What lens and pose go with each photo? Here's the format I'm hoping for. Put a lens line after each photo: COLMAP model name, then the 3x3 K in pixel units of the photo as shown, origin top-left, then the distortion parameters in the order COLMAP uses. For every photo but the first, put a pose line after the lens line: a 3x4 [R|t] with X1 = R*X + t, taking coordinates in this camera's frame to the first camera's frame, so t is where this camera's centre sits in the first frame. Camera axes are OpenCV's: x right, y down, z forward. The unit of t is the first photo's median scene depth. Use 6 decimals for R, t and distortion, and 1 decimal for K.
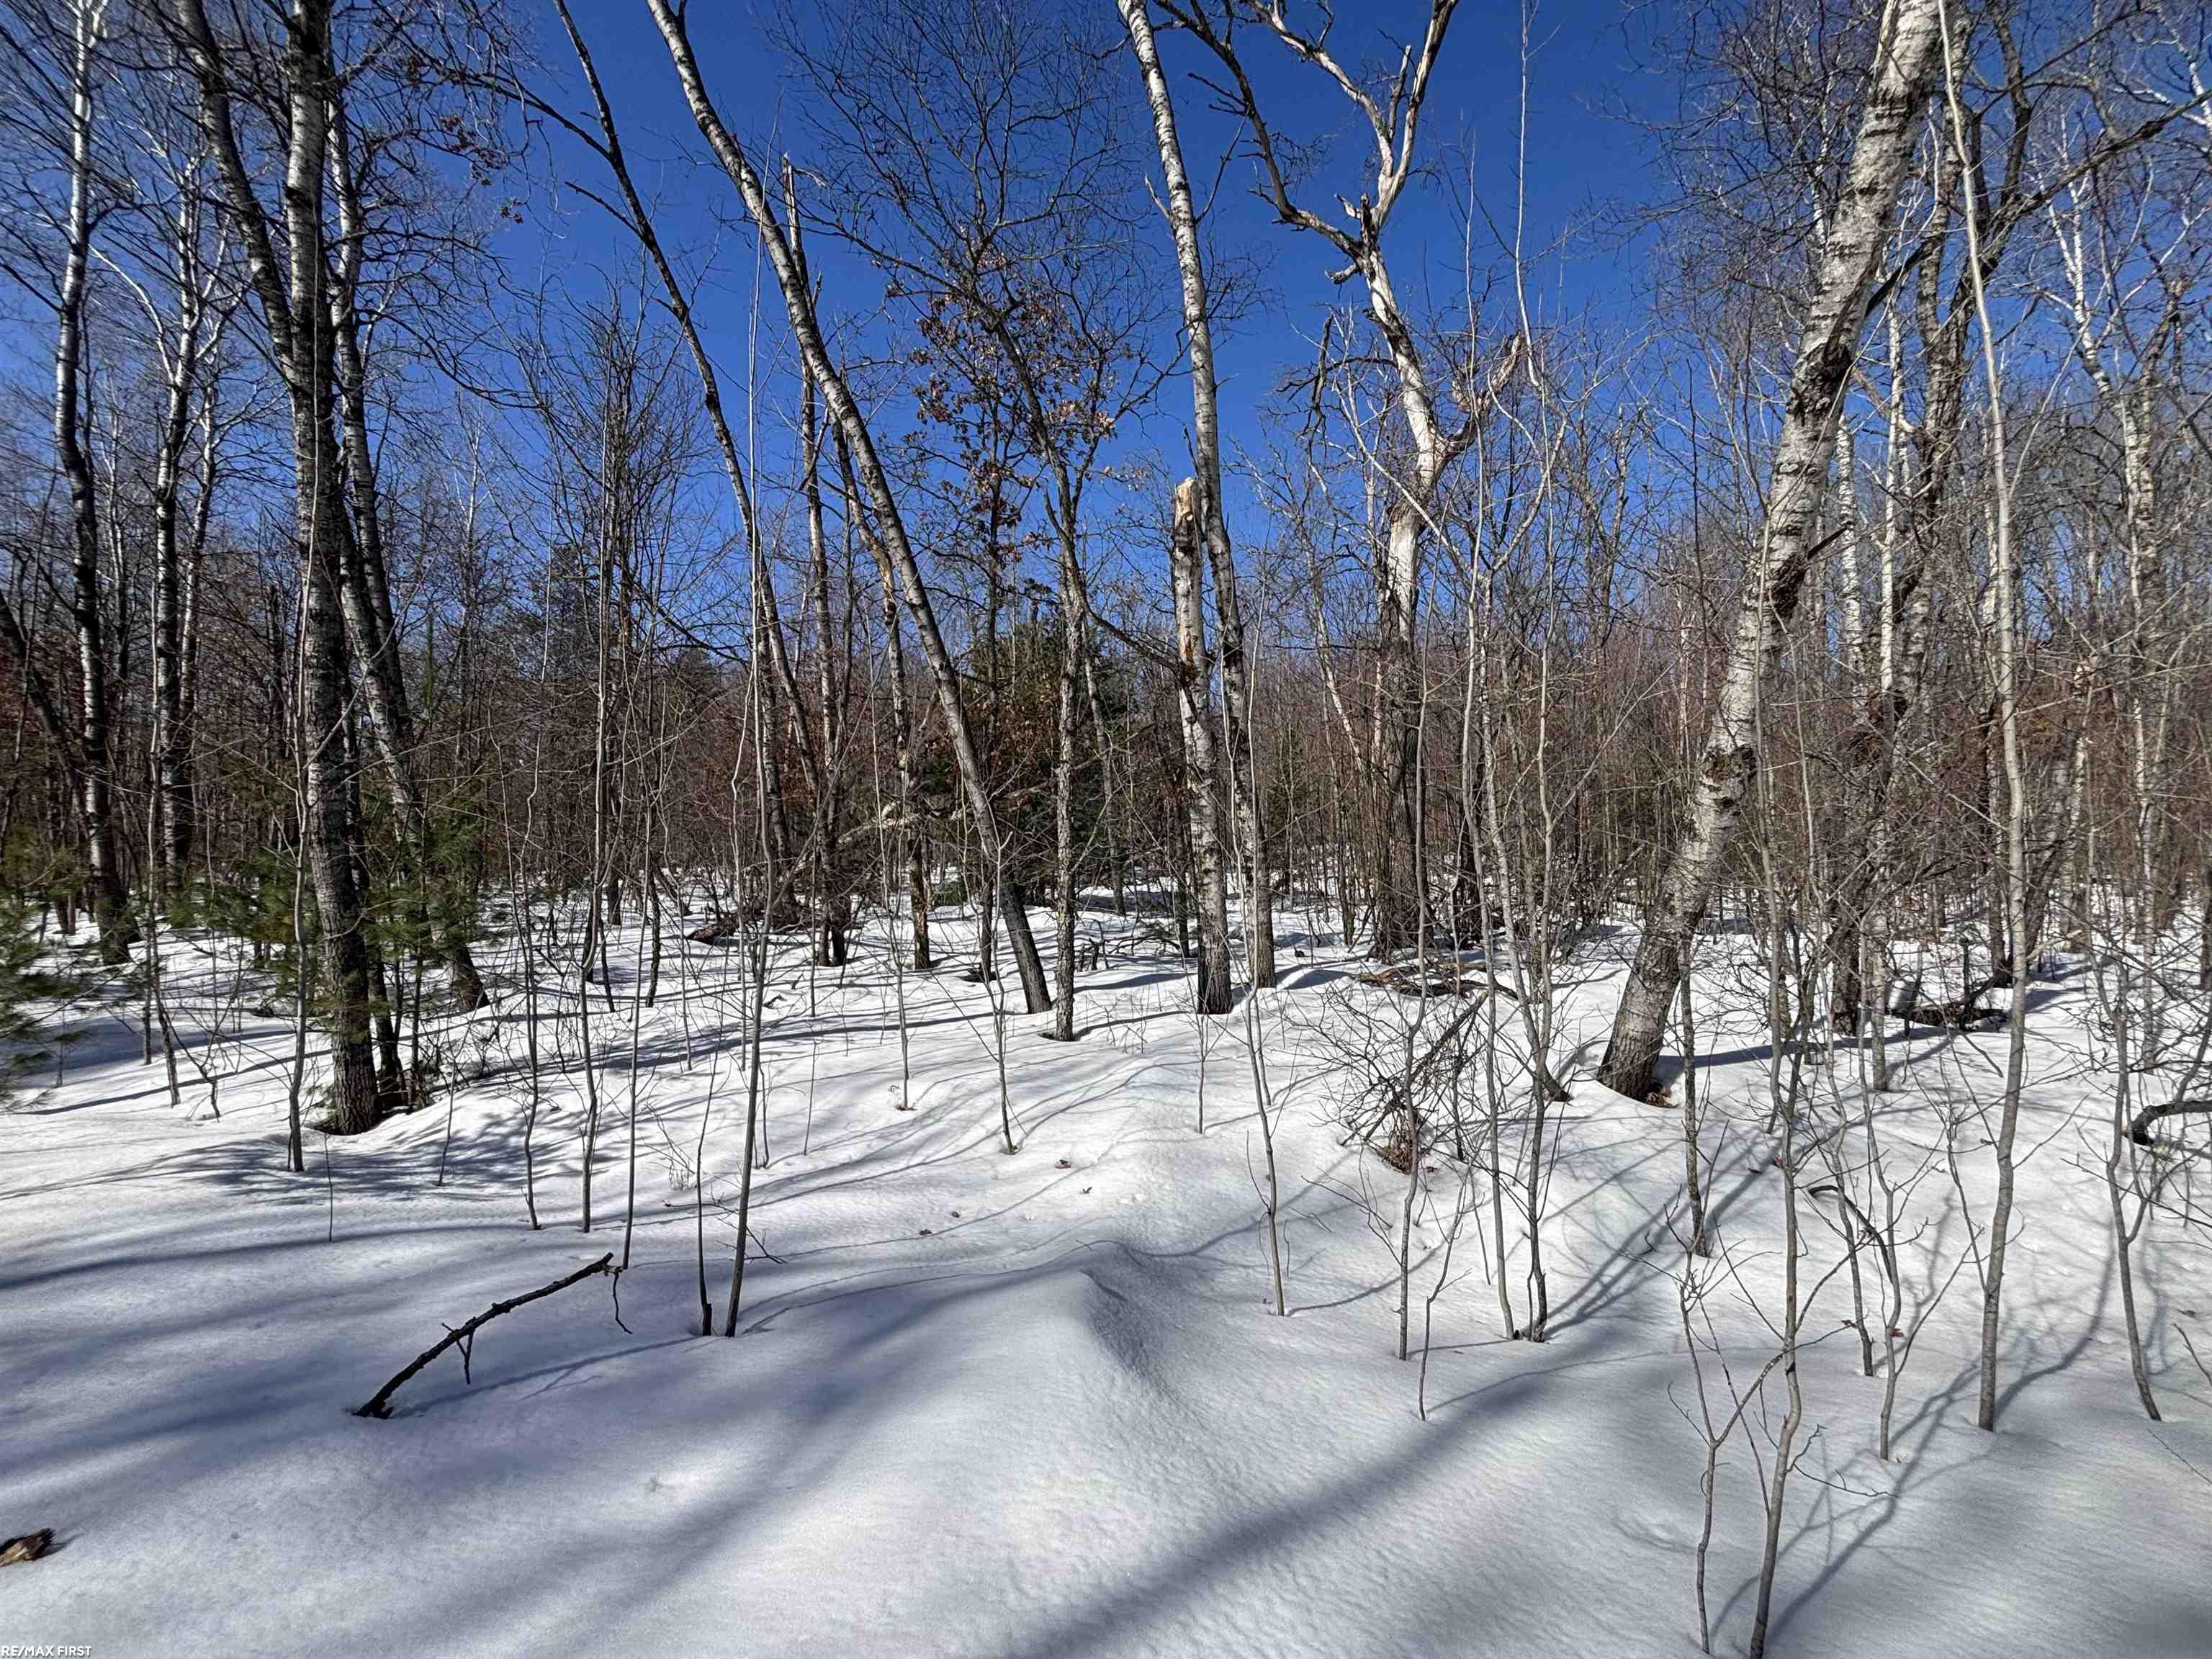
lens RADIAL K [[894.2, 0, 1105.0], [0, 894.2, 830.9], [0, 0, 1]] dist [0.015353, -0.008156]
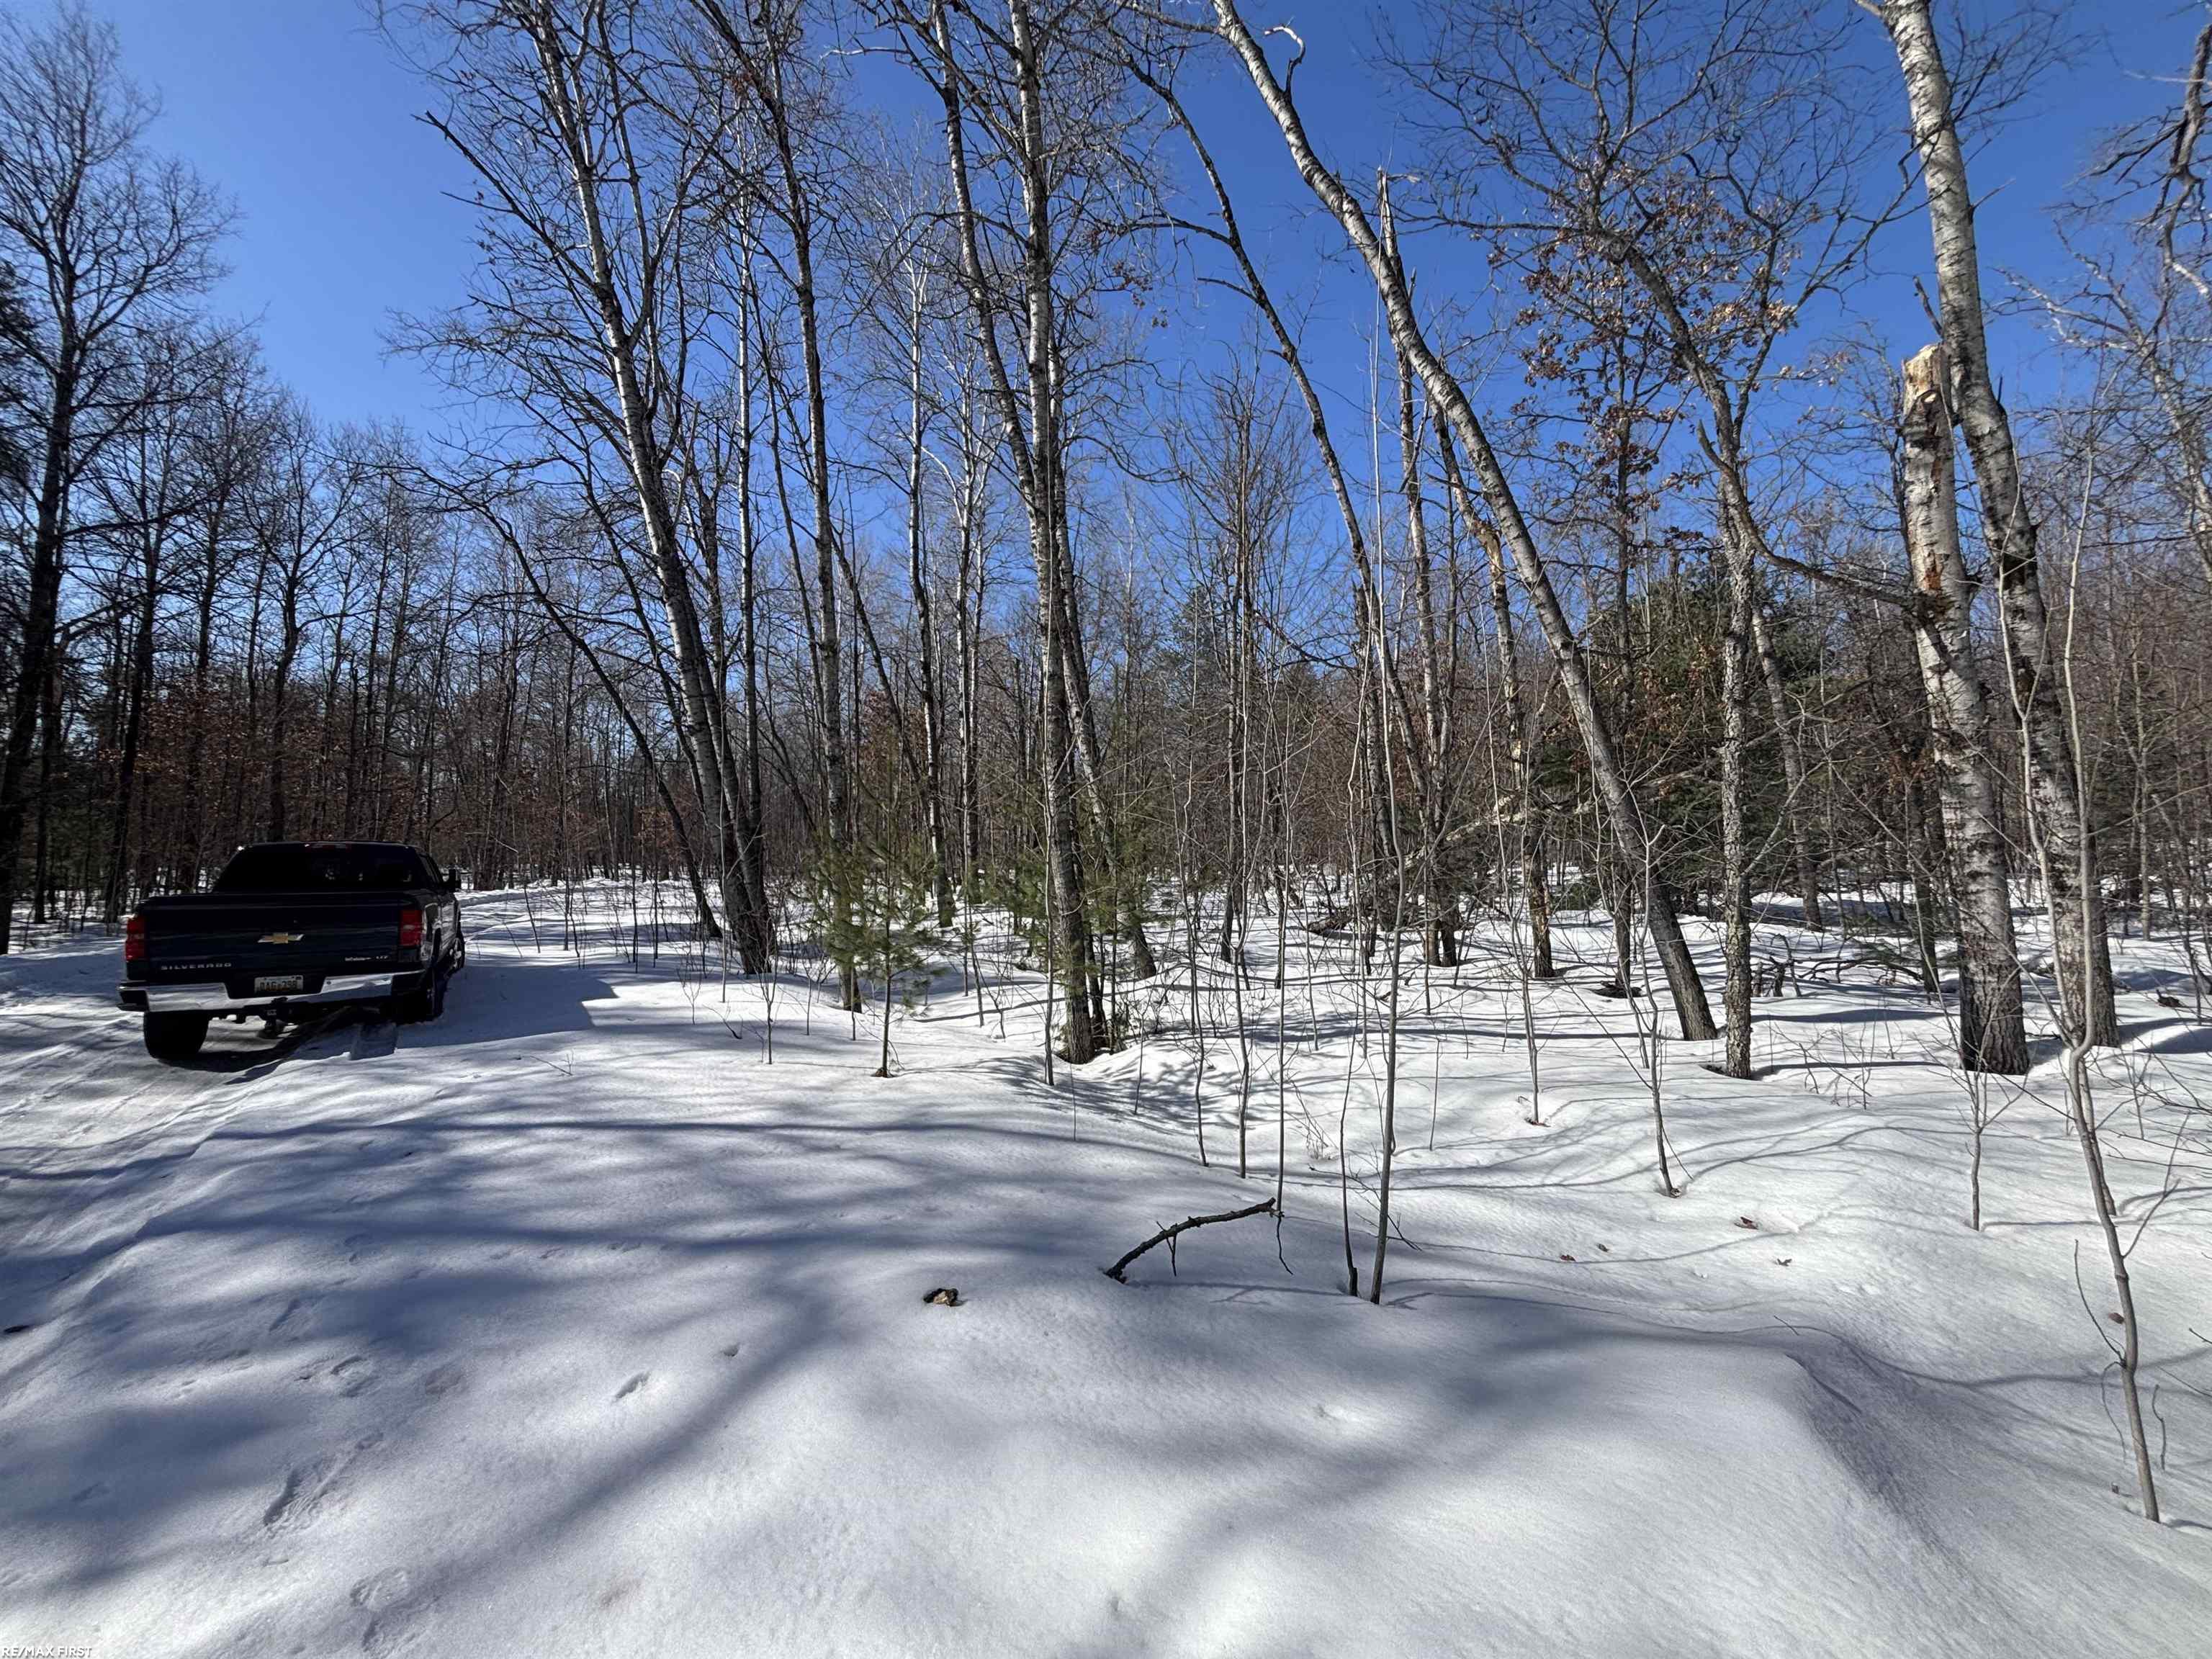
lens RADIAL K [[895.0, 0, 1097.0], [0, 895.0, 827.6], [0, 0, 1]] dist [-0.000087, -0.000612]
pose [[0.791747, -0.018366, -0.610573, -0.006159], [0.016993, 0.999823, -0.008039, 0.000940], [0.610613, -0.004010, 0.791919, -0.010717]]
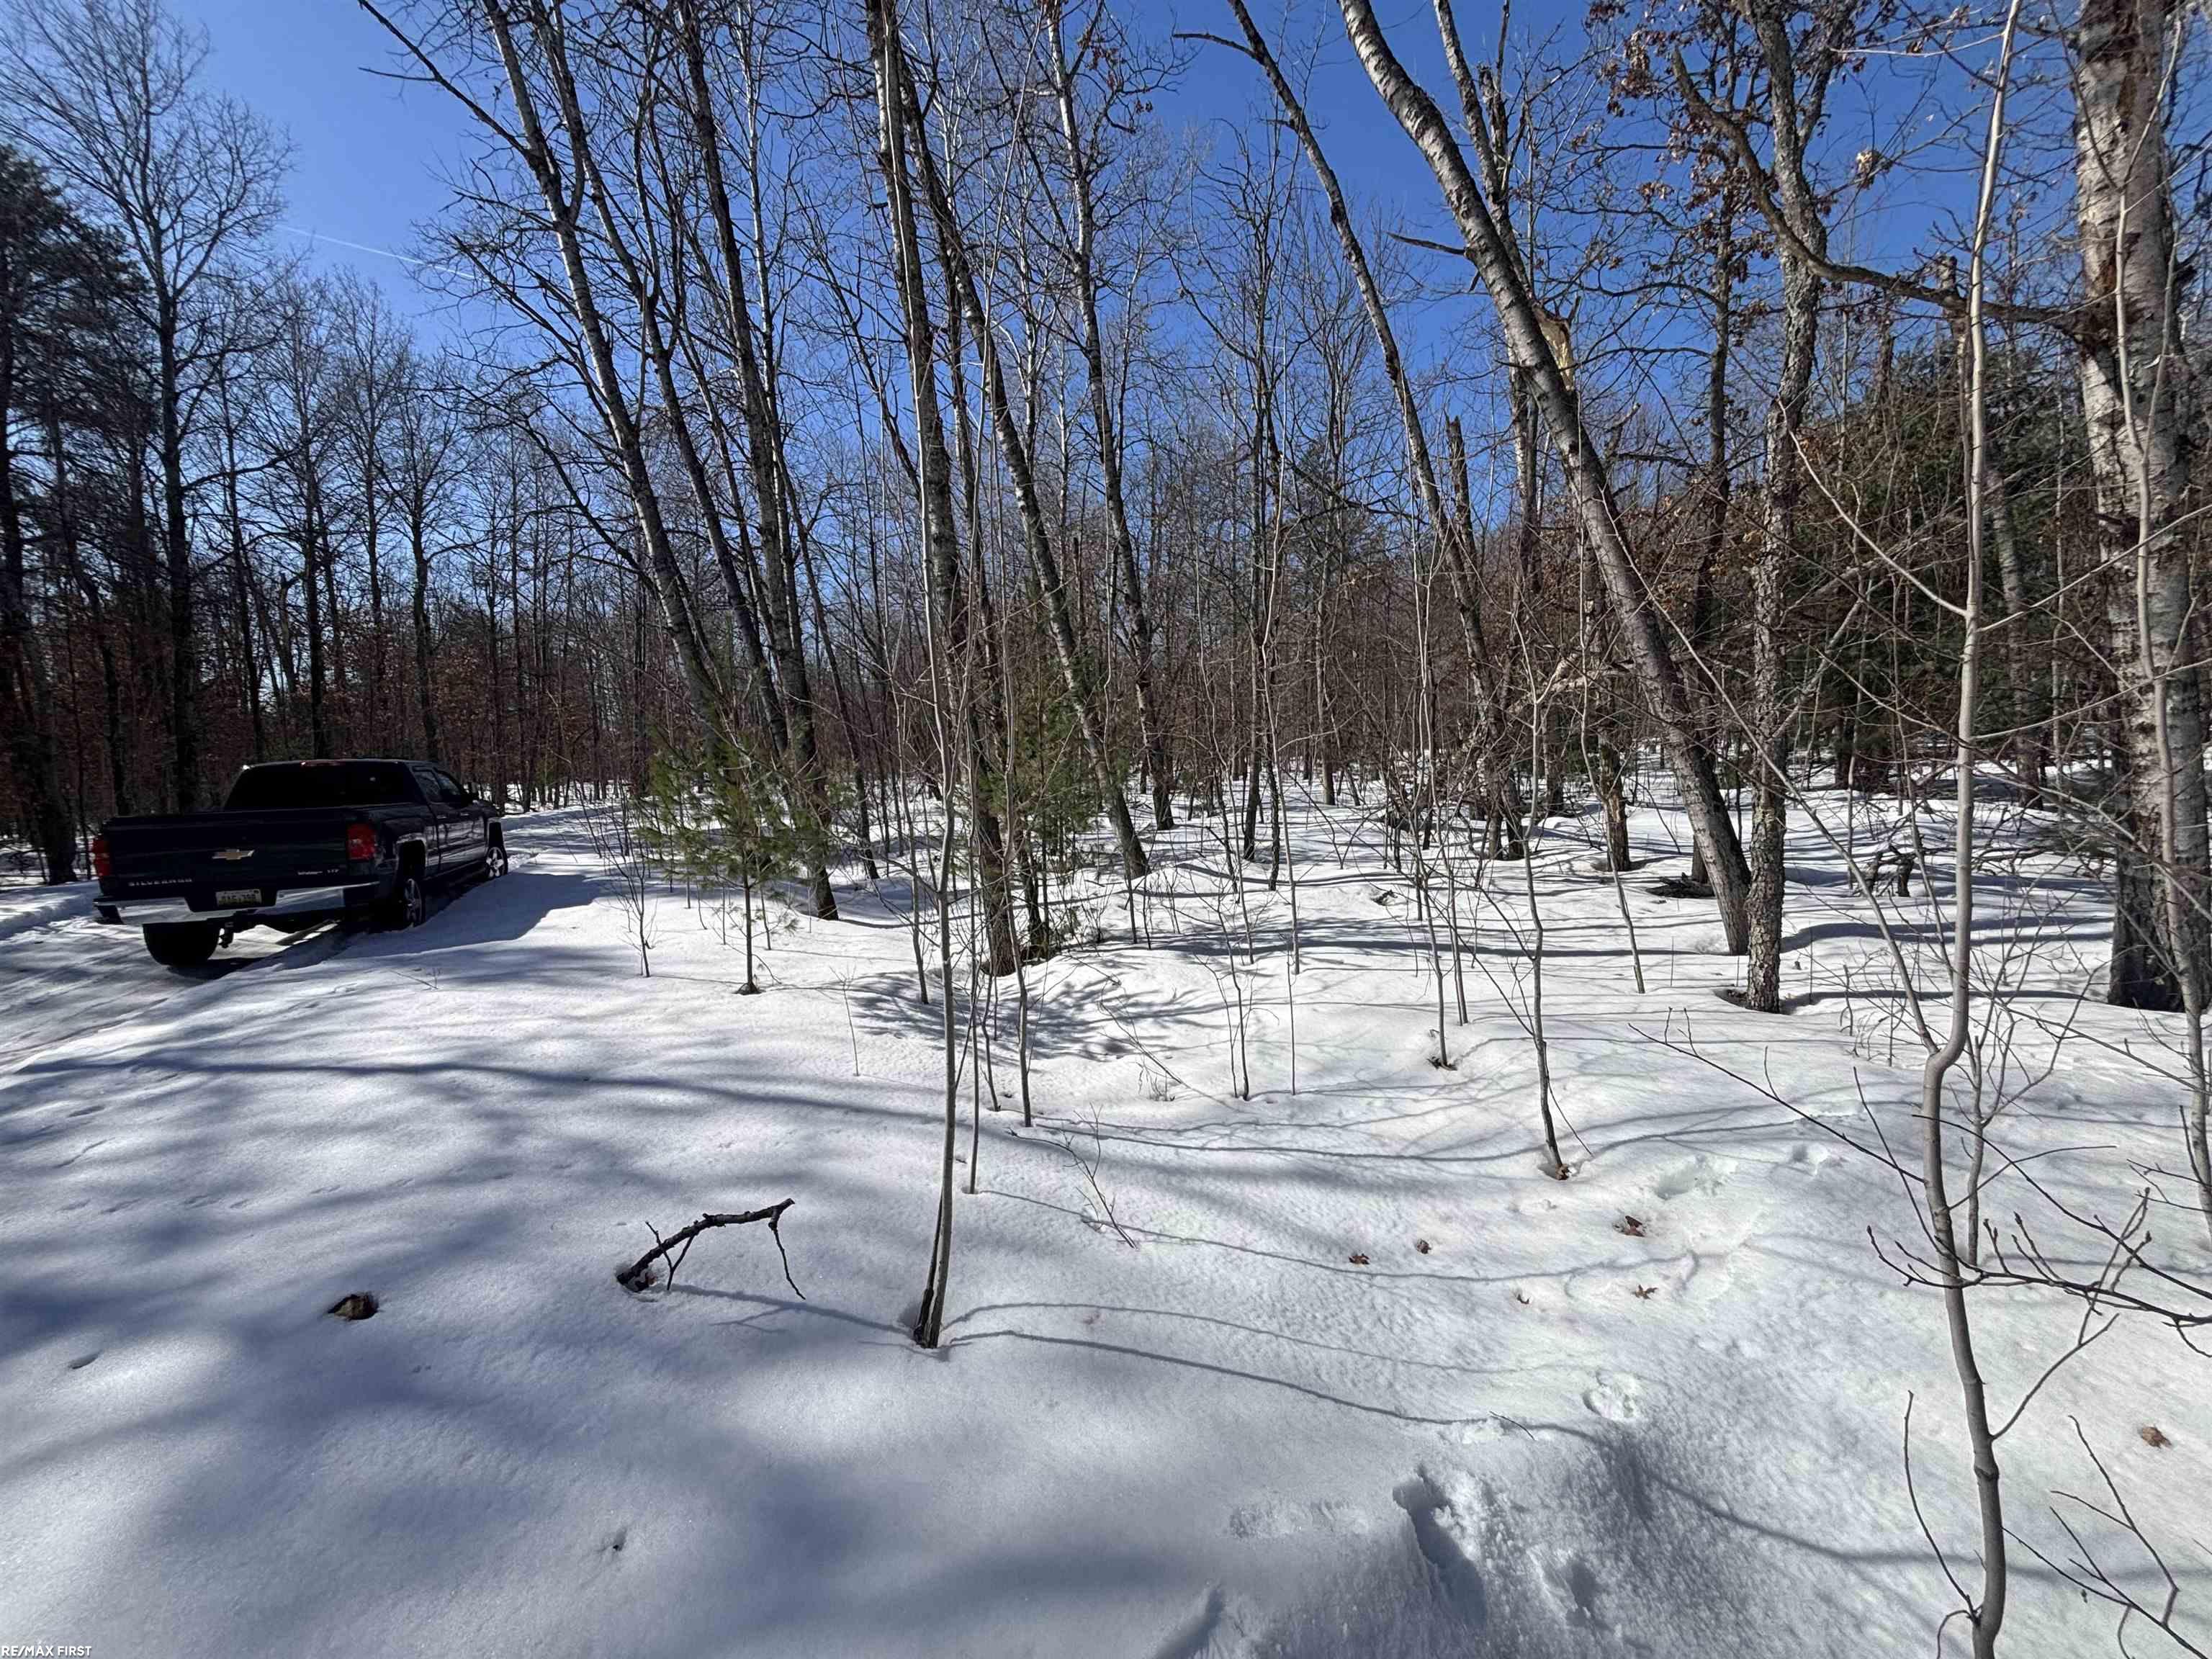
lens RADIAL K [[895.0, 0, 1097.0], [0, 895.0, 827.6], [0, 0, 1]] dist [-0.000087, -0.000612]
pose [[0.677784, 0.038375, -0.734259, 0.089098], [0.055984, 0.993045, 0.103578, 0.016465], [0.733127, -0.111310, 0.670921, 0.235523]]
